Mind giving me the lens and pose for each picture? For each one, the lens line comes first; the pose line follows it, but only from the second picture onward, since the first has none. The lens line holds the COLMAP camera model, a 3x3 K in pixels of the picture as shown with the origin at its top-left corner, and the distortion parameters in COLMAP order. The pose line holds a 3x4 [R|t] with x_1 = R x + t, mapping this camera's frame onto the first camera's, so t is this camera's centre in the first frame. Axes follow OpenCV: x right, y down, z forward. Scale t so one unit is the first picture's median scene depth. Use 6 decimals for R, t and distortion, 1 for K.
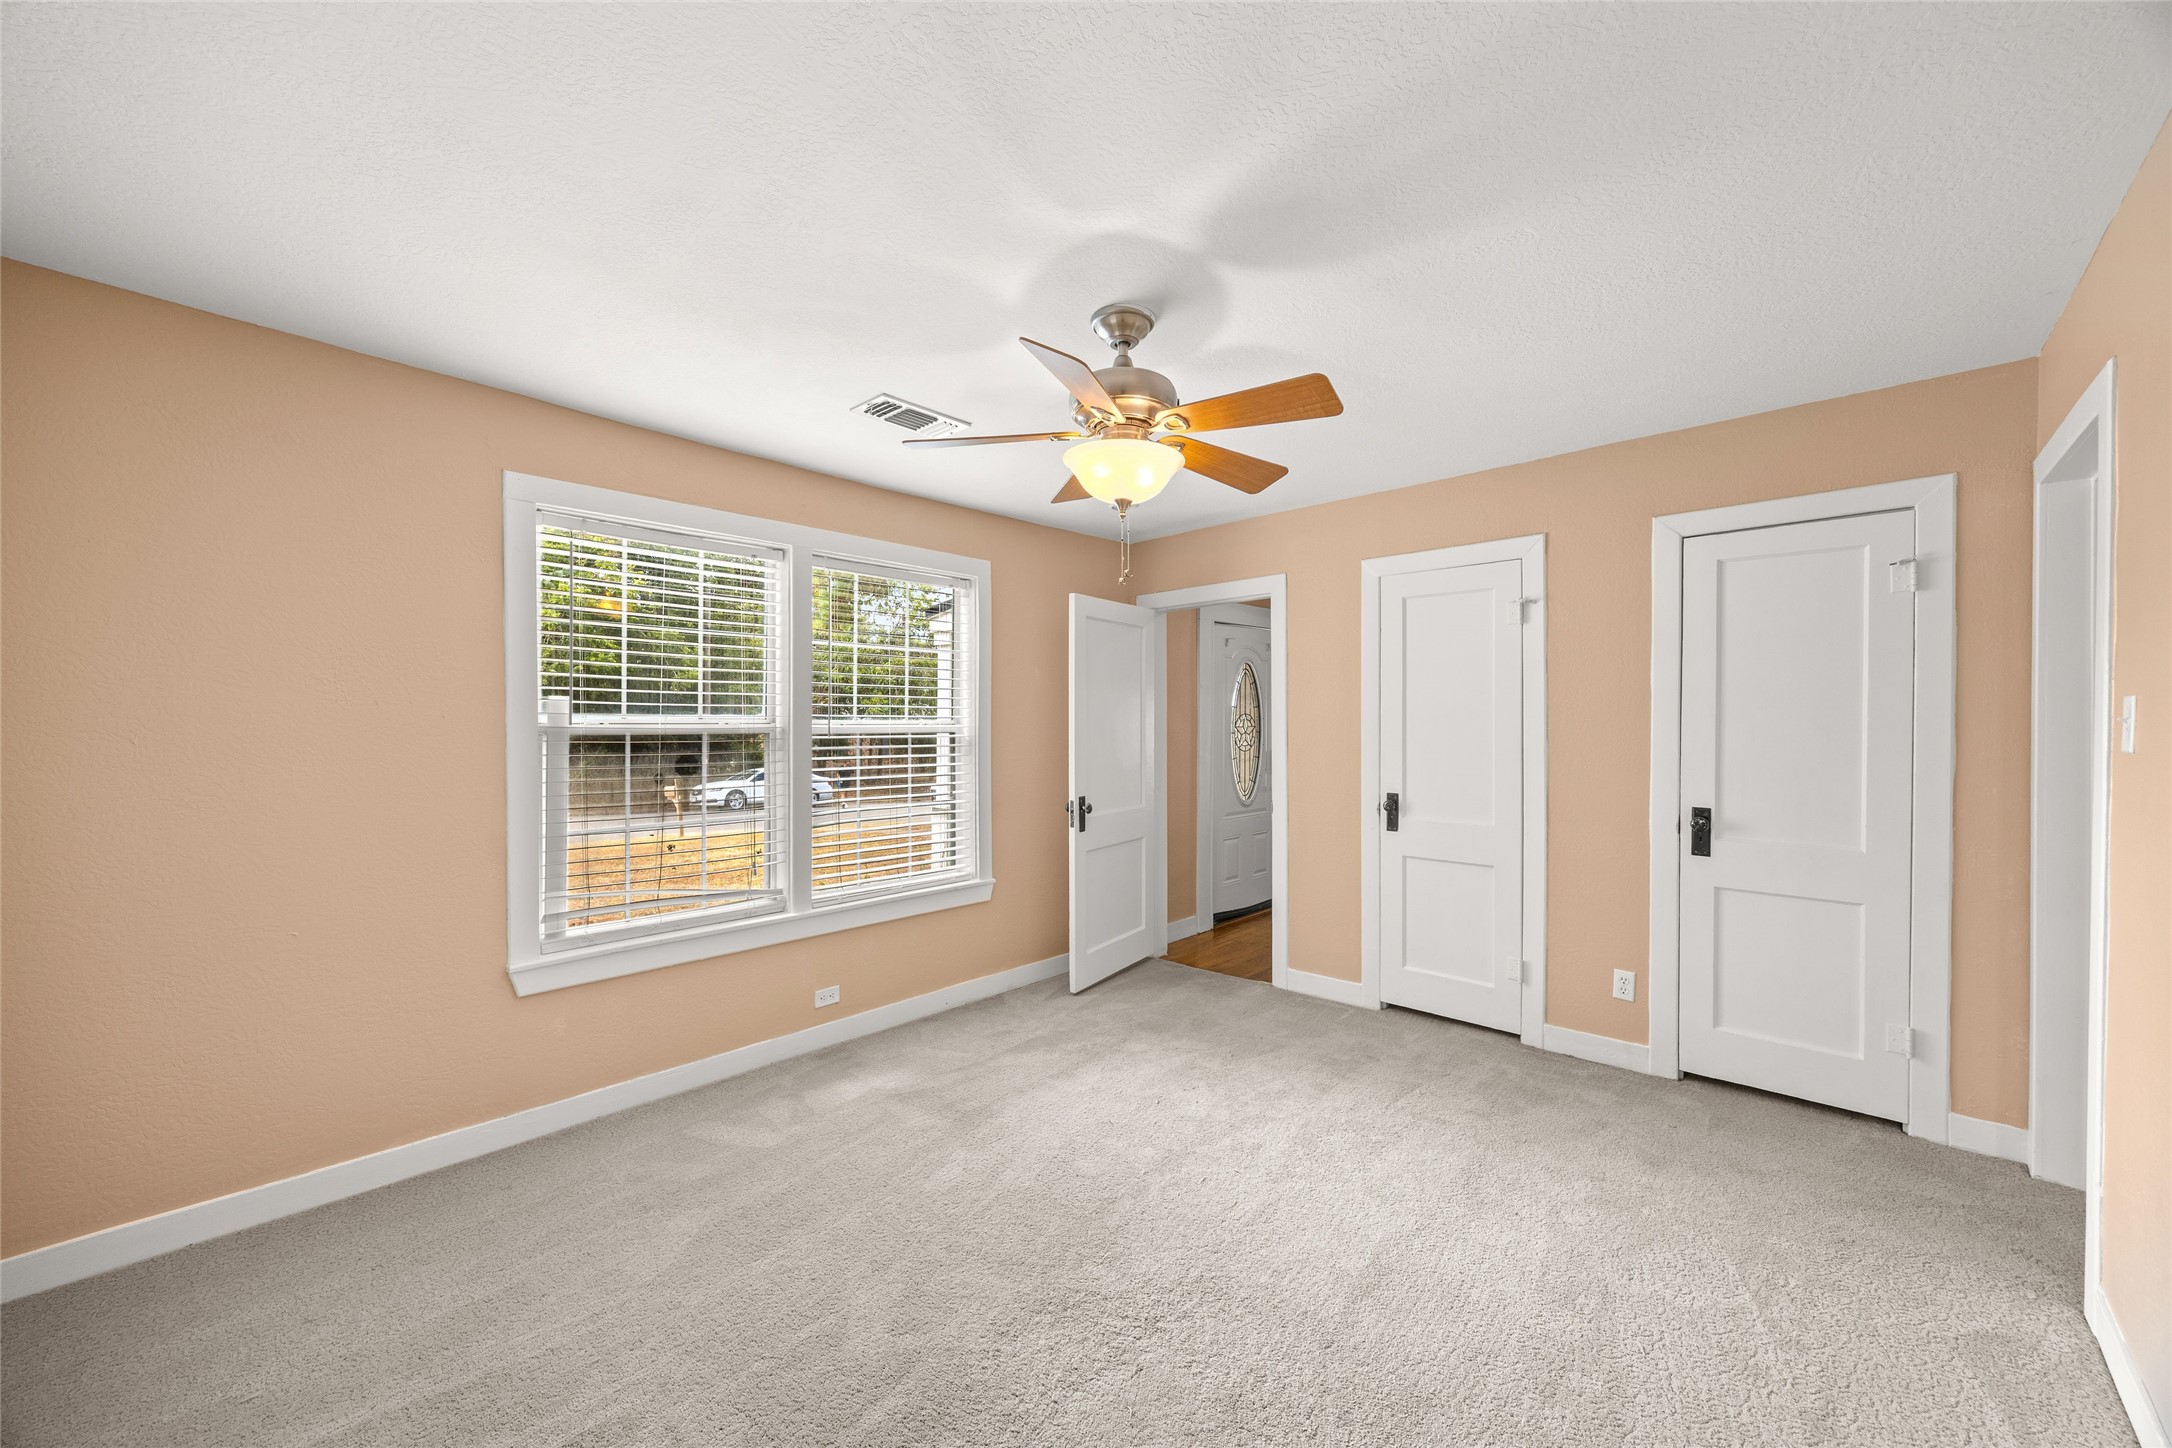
lens RADIAL K [[843.8, 0, 1079.9], [0, 843.8, 723.0], [0, 0, 1]] dist [-0.007550, 0.000420]
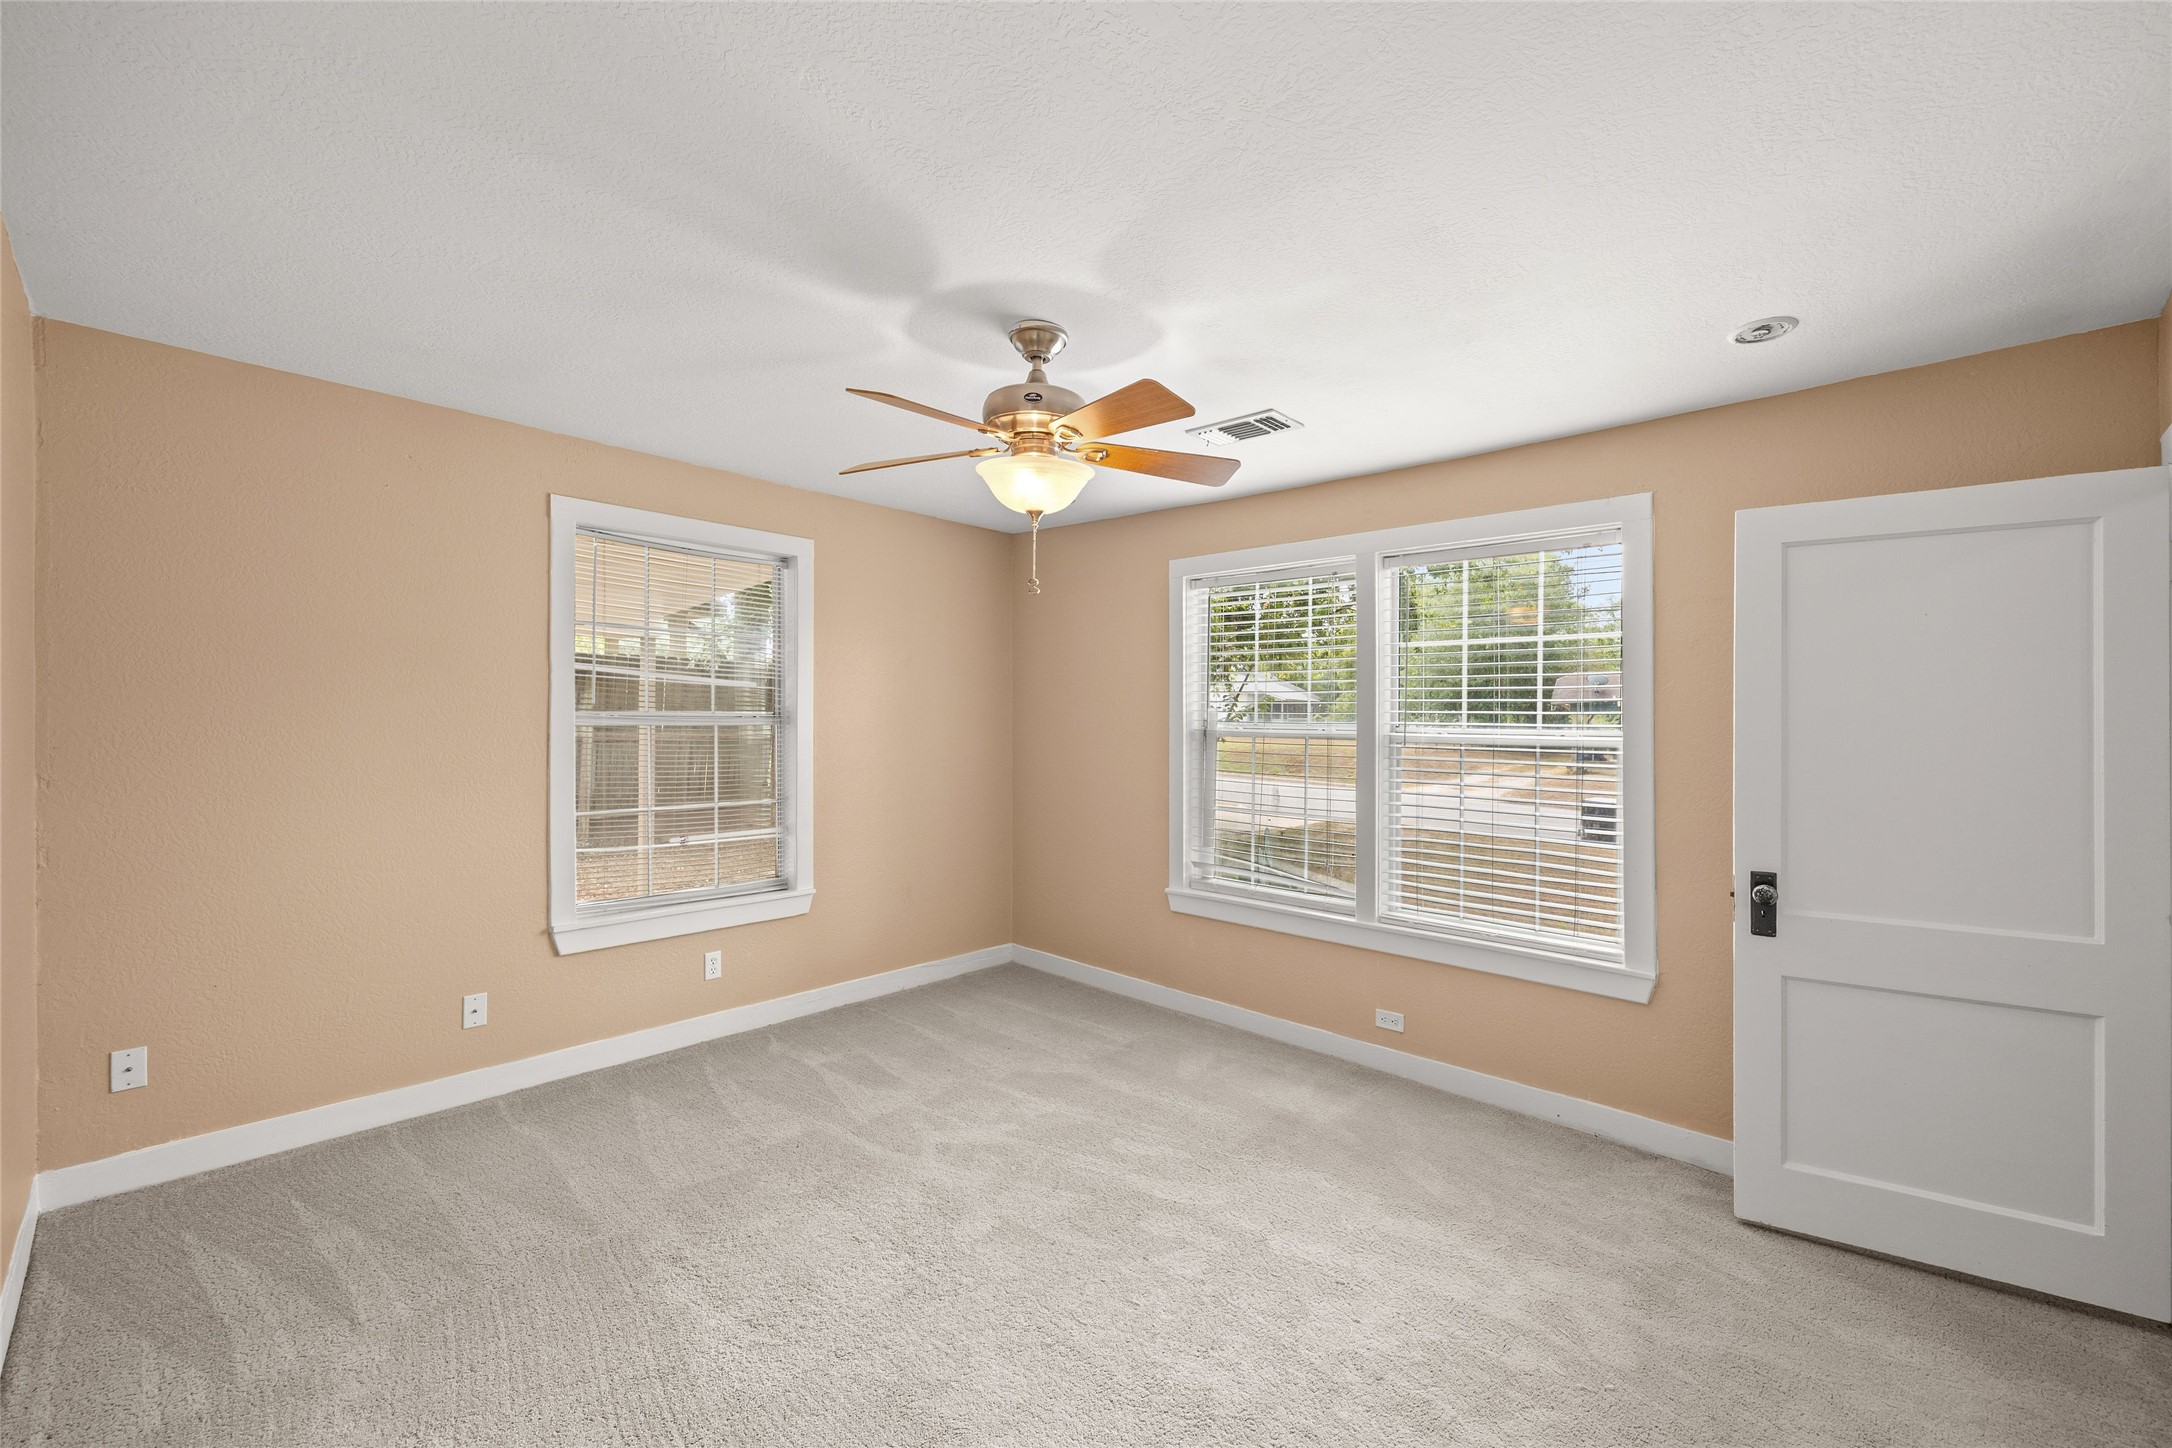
lens RADIAL K [[843.8, 0, 1081.8], [0, 843.8, 728.6], [0, 0, 1]] dist [-0.007550, 0.000420]
pose [[-0.003928, 0.003532, -0.999986, 0.597580], [-0.015429, 0.999875, 0.003592, -0.000600], [0.999873, 0.015443, -0.003873, 0.603775]]
